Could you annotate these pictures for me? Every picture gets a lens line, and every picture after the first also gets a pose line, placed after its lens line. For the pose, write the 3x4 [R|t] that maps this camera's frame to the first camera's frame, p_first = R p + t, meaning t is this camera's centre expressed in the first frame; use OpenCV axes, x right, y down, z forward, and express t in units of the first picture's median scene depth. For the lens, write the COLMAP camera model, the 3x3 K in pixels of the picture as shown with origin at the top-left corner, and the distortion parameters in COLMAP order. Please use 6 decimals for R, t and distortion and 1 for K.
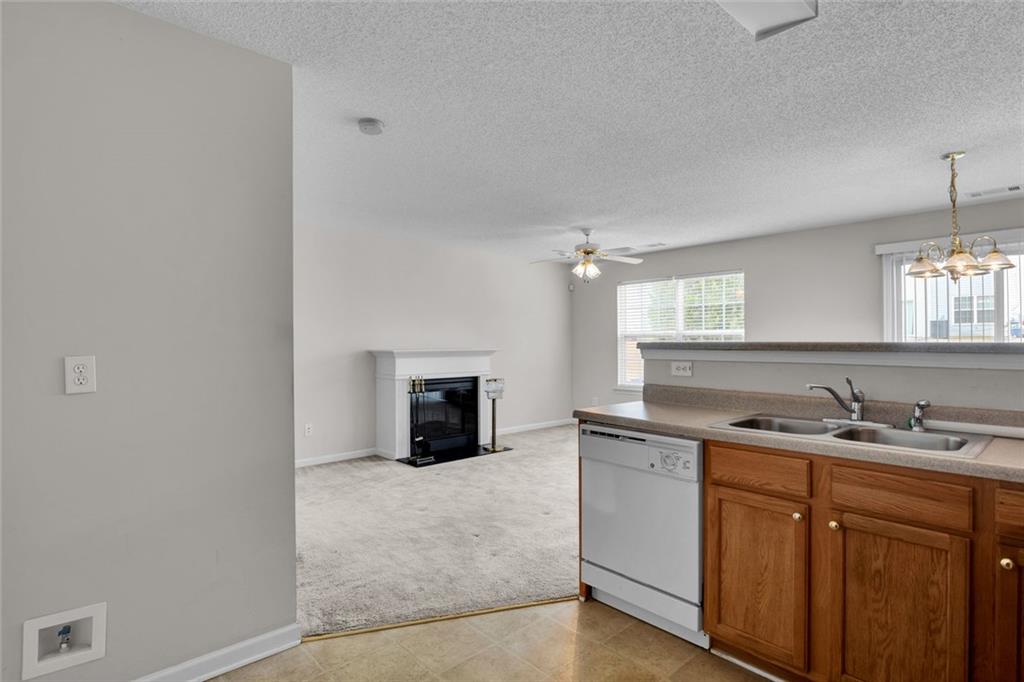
lens RADIAL K [[522.8, 0, 506.9], [0, 522.8, 336.1], [0, 0, 1]] dist [0.001026, -0.003145]
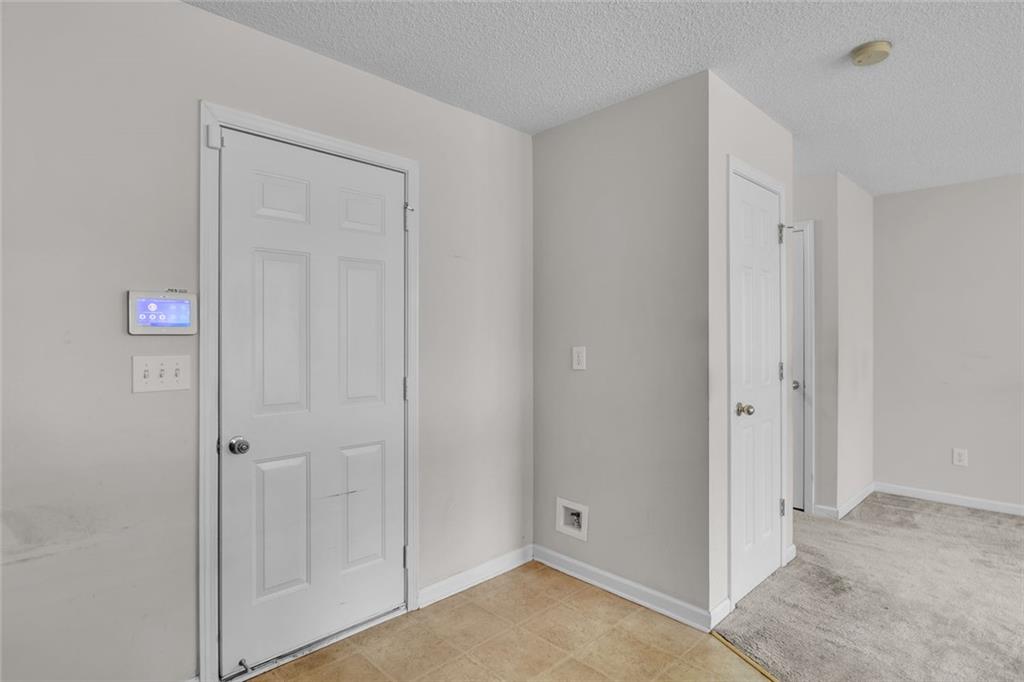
lens RADIAL K [[522.8, 0, 507.1], [0, 522.8, 342.4], [0, 0, 1]] dist [0.001026, -0.003145]
pose [[0.030769, 0.005869, -0.999509, 0.623913], [0.002681, 0.999979, 0.005954, 0.011963], [0.999523, -0.002863, 0.030753, 0.586165]]
